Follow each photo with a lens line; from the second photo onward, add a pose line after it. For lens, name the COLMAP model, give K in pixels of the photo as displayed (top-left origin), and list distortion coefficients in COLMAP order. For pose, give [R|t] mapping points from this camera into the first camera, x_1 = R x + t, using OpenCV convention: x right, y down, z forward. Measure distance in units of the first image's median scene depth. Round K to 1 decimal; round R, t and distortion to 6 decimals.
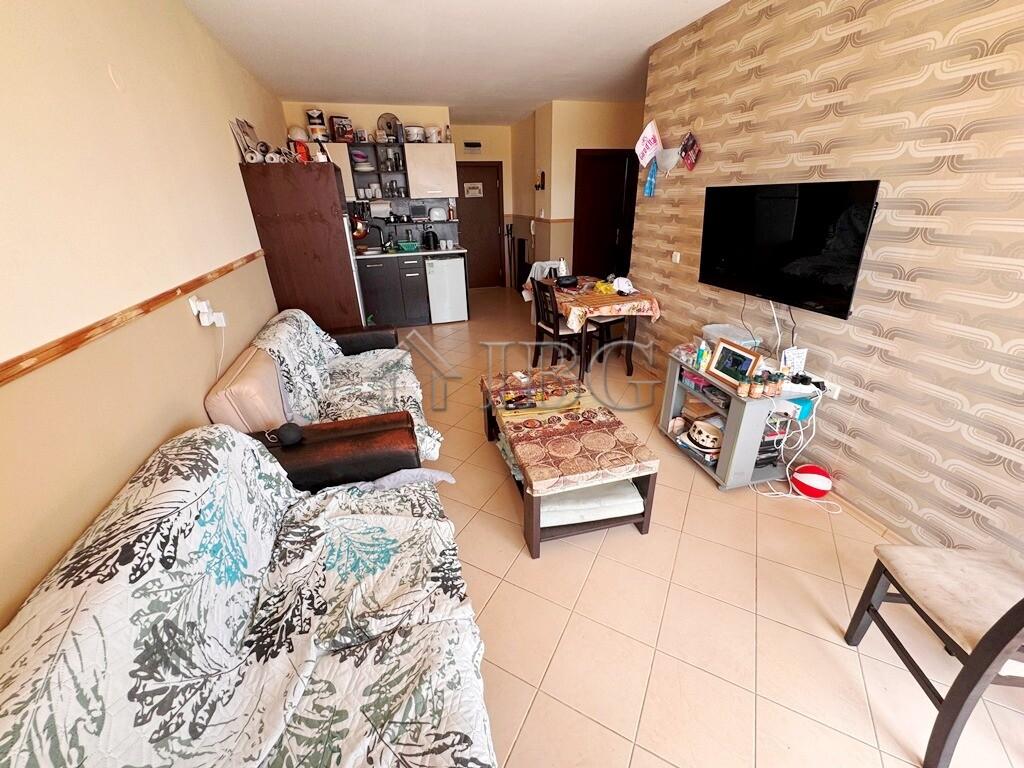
lens RADIAL K [[409.5, 0, 511.4], [0, 409.5, 382.1], [0, 0, 1]] dist [-0.002792, 0.000371]
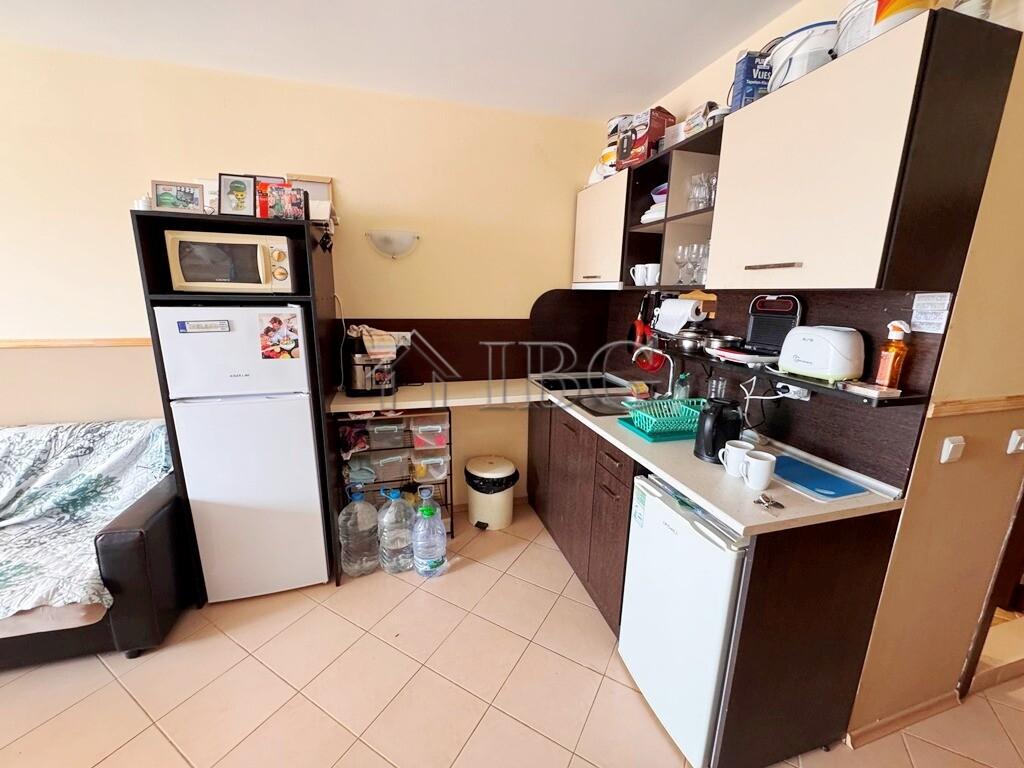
lens RADIAL K [[409.5, 0, 511.4], [0, 409.5, 382.1], [0, 0, 1]] dist [-0.002792, 0.000371]
pose [[-0.018803, 0.242929, -0.969862, 0.118897], [-0.434924, 0.871460, 0.226714, -0.608173], [0.900271, 0.426079, 0.089270, 1.342320]]
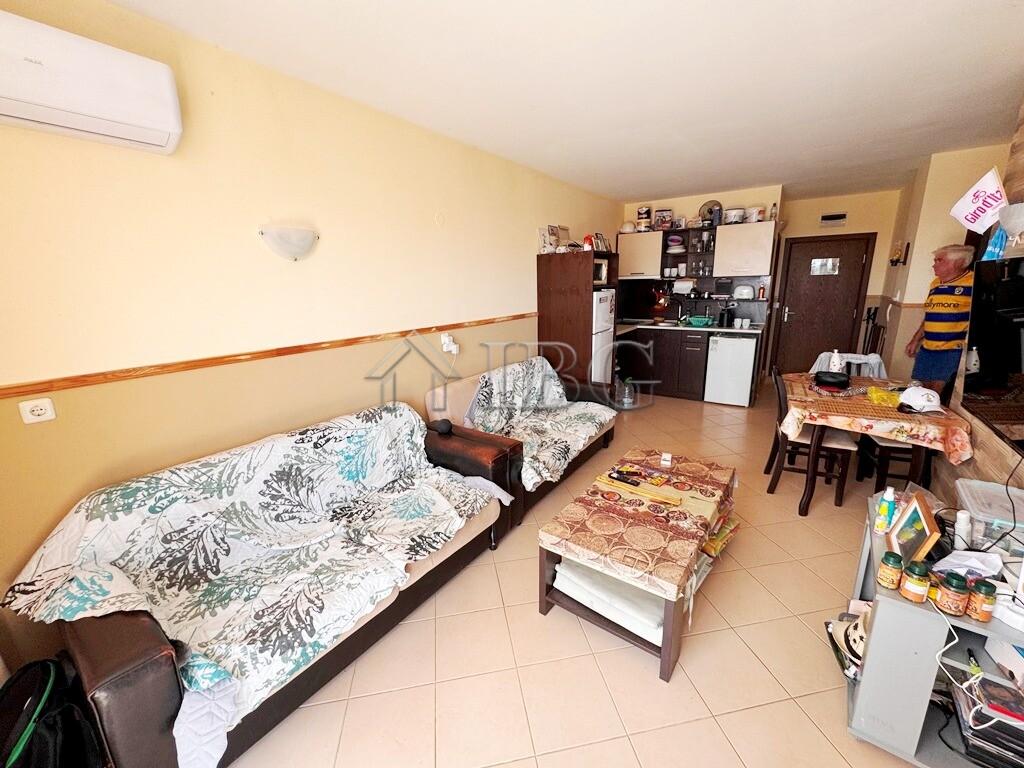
lens RADIAL K [[409.5, 0, 511.4], [0, 409.5, 382.1], [0, 0, 1]] dist [-0.002792, 0.000371]
pose [[0.625527, 0.192599, -0.756056, 0.393904], [-0.315648, 0.948676, -0.019486, -0.041326], [0.713500, 0.250836, 0.654216, 0.082060]]
